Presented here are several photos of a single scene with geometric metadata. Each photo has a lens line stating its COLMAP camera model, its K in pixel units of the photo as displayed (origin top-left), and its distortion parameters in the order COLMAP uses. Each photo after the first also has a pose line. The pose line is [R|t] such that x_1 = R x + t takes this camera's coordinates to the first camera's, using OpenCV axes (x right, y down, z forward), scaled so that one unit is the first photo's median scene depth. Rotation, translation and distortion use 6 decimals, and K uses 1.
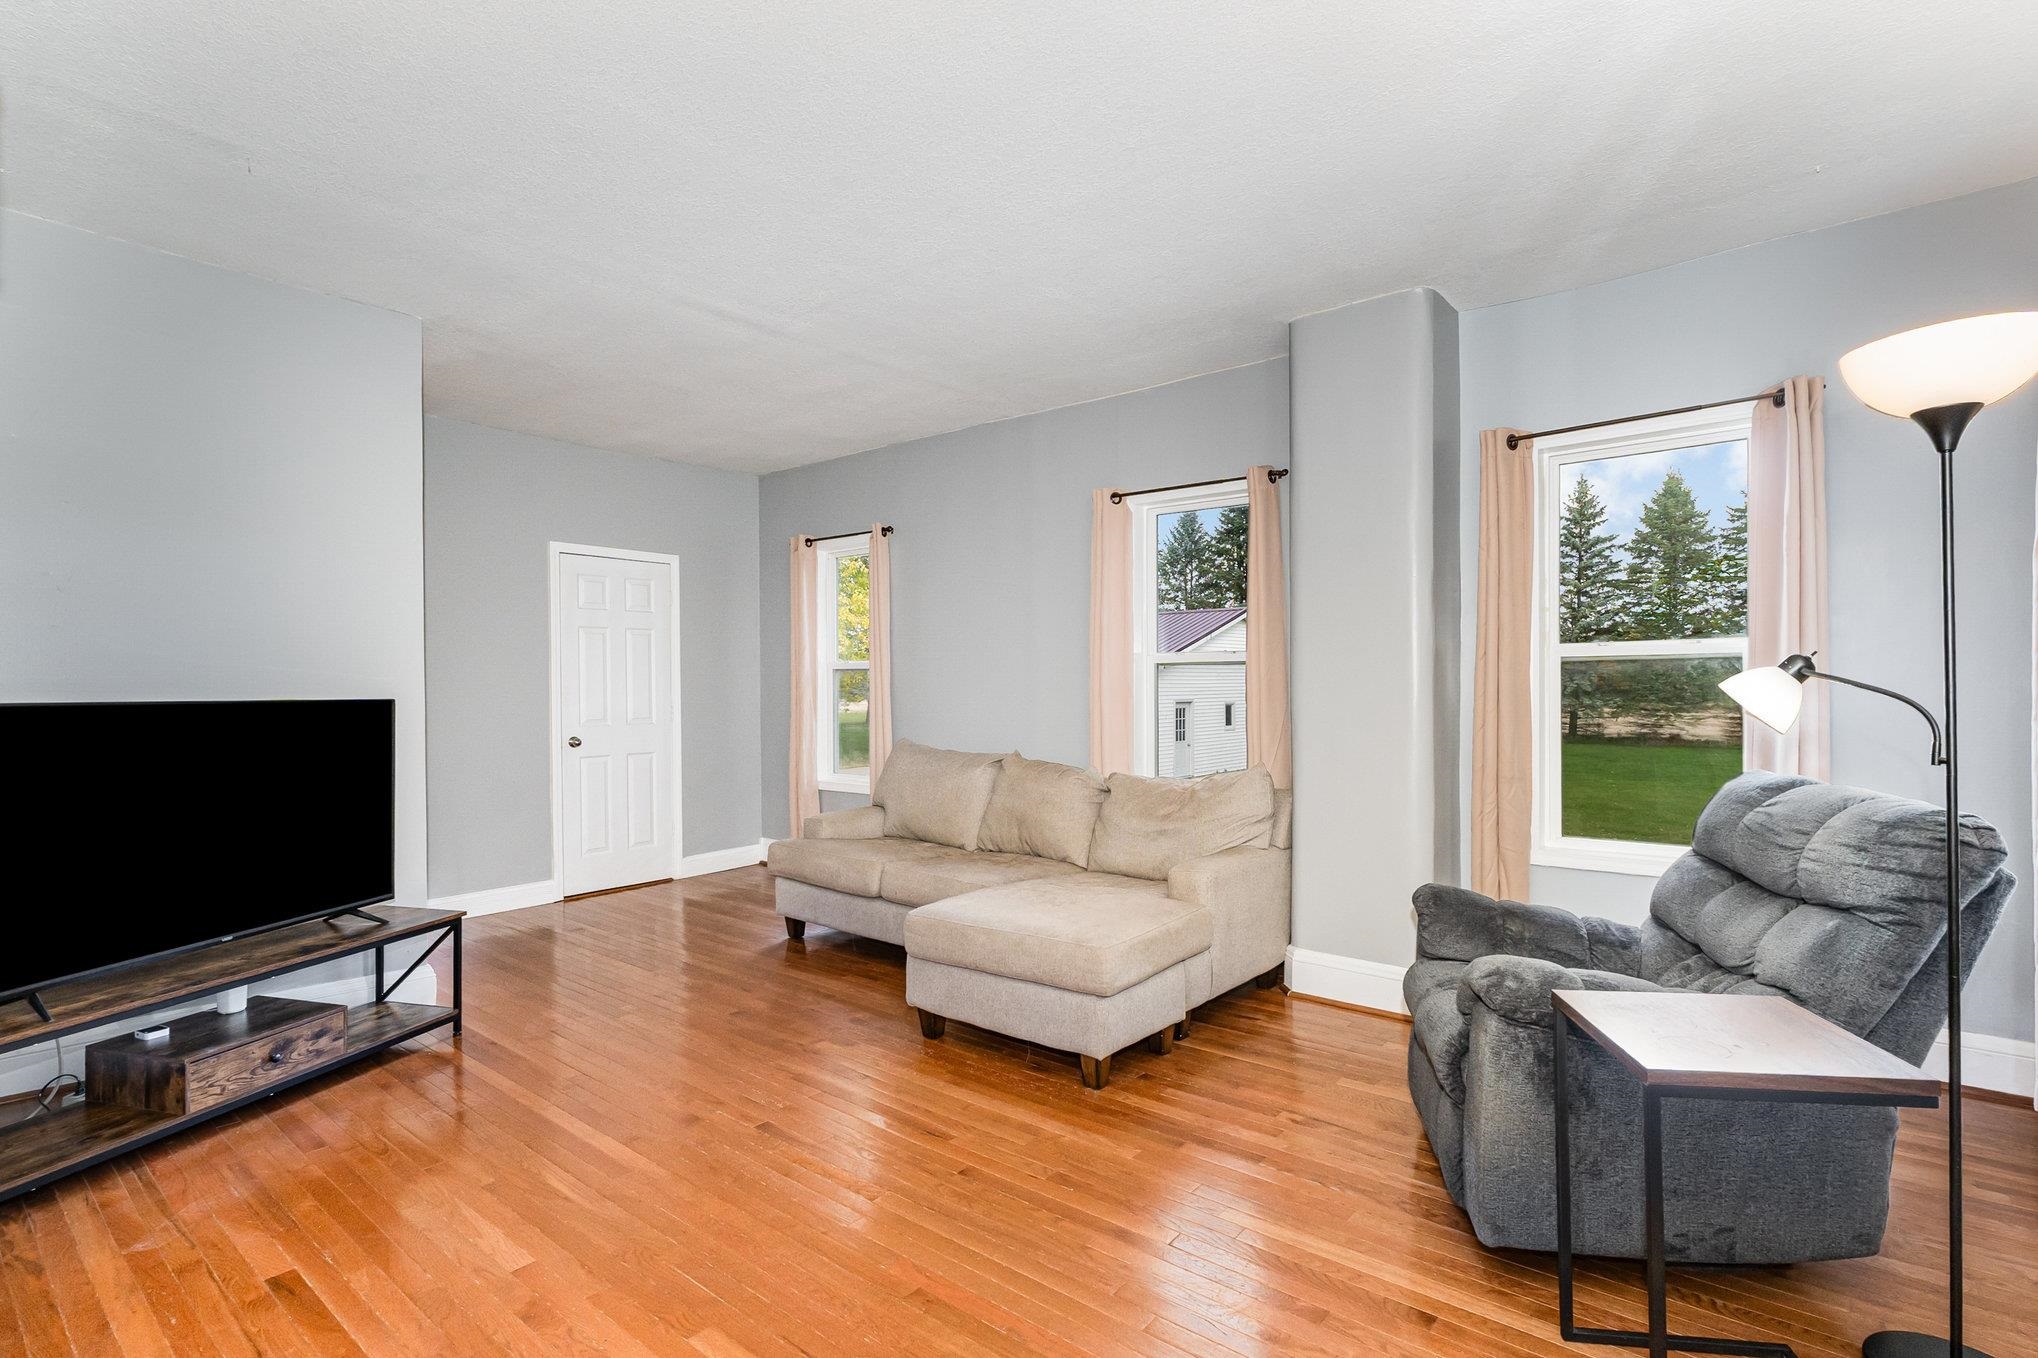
lens RADIAL K [[991.9, 0, 1023.8], [0, 991.9, 676.8], [0, 0, 1]] dist [0.001685, 0.000074]
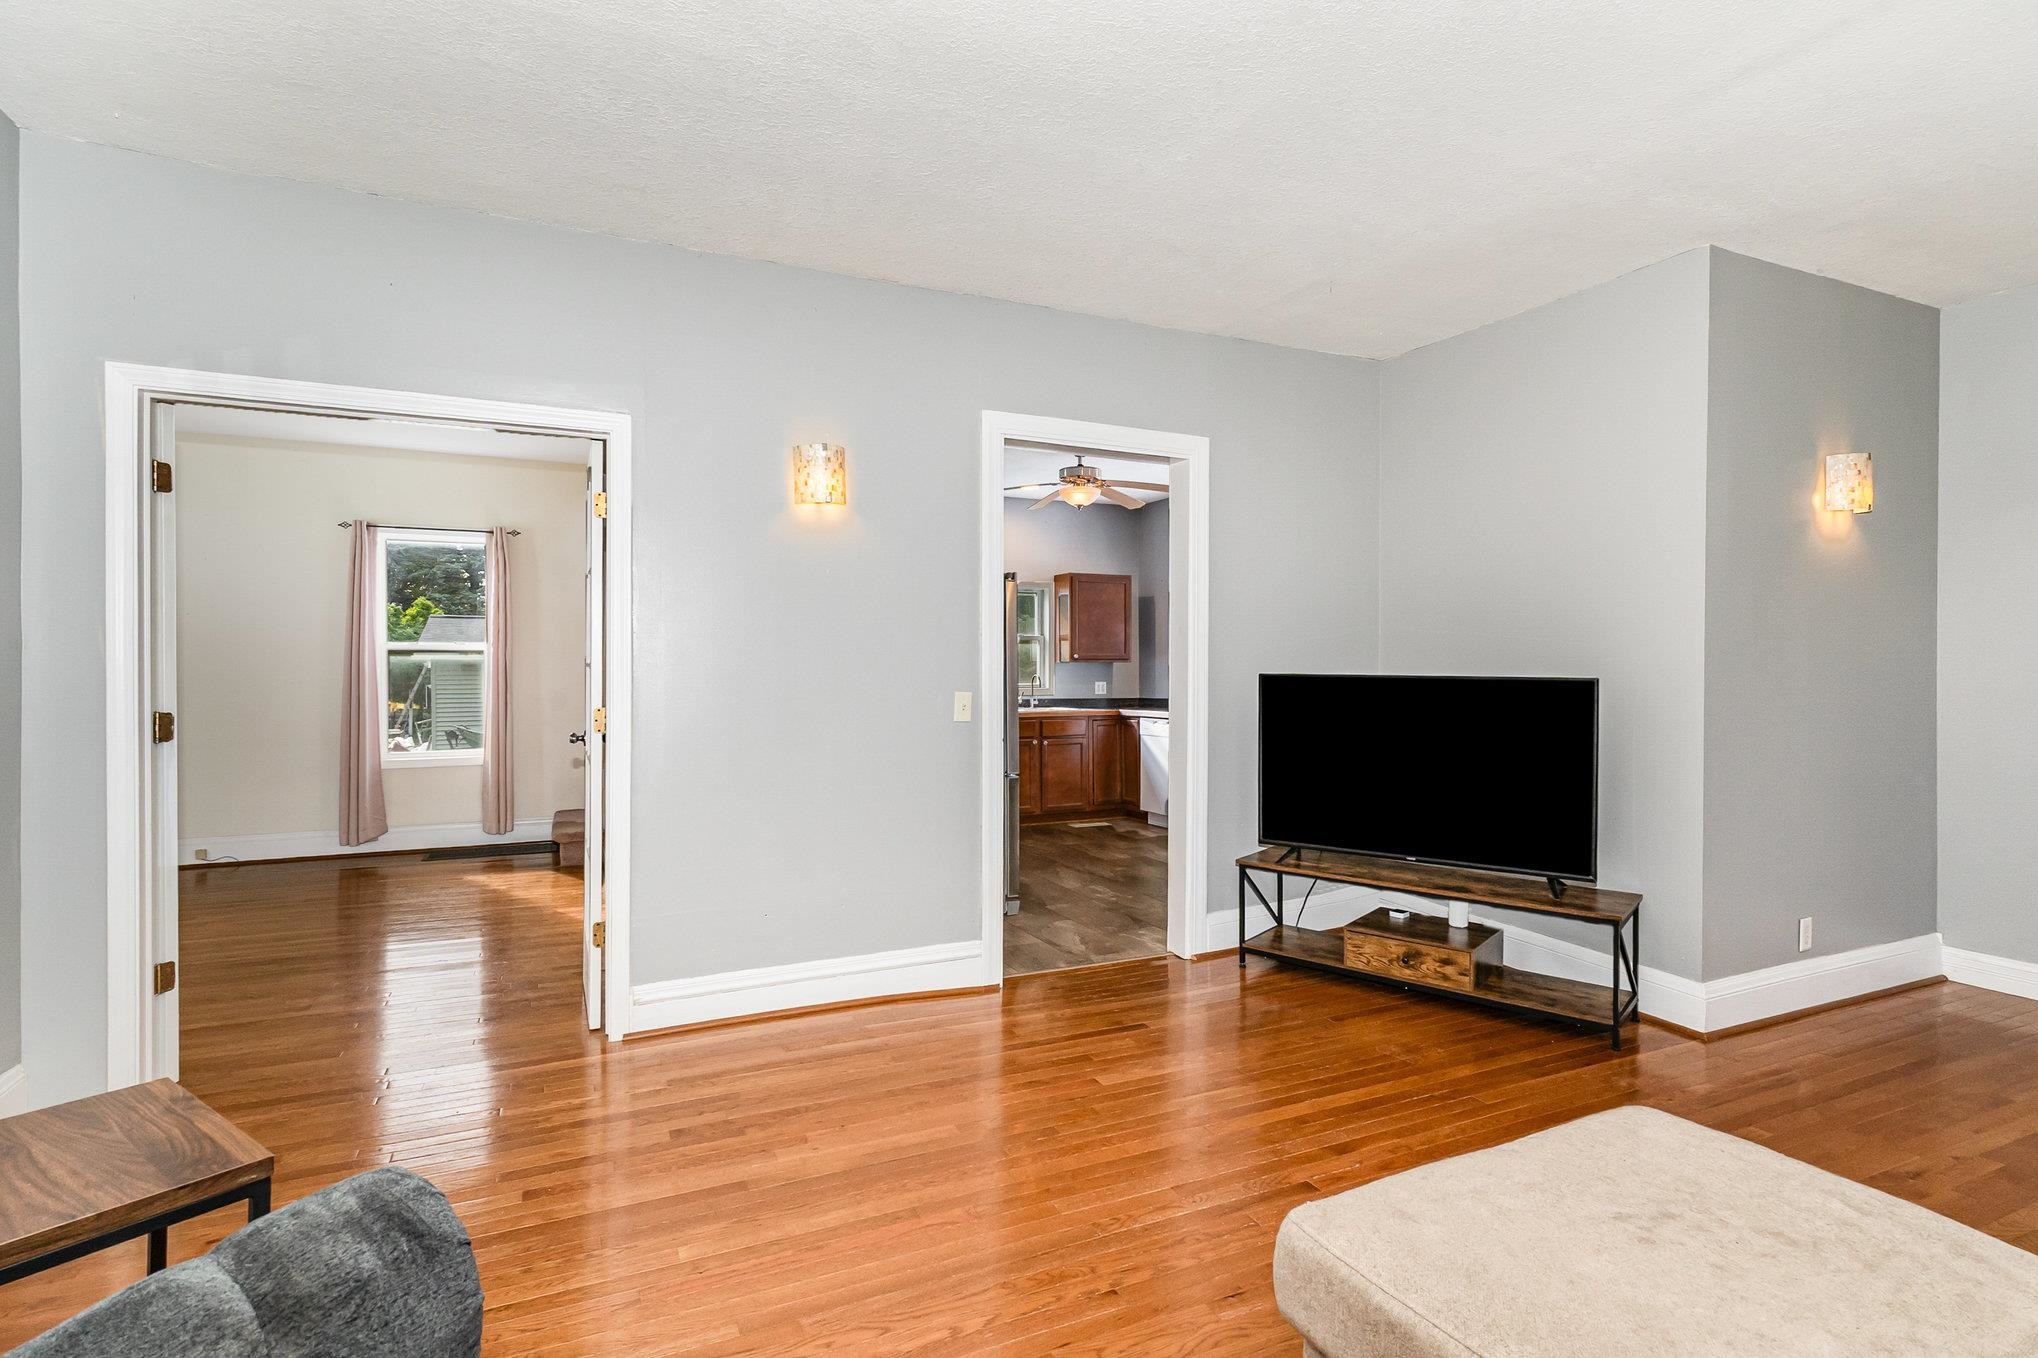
lens RADIAL K [[991.9, 0, 1019.9], [0, 991.9, 671.5], [0, 0, 1]] dist [0.001685, 0.000074]
pose [[-0.417620, 0.014485, -0.908506, 0.572178], [0.002360, 0.999887, 0.014857, -0.000505], [0.908619, 0.004061, -0.417607, 1.056998]]
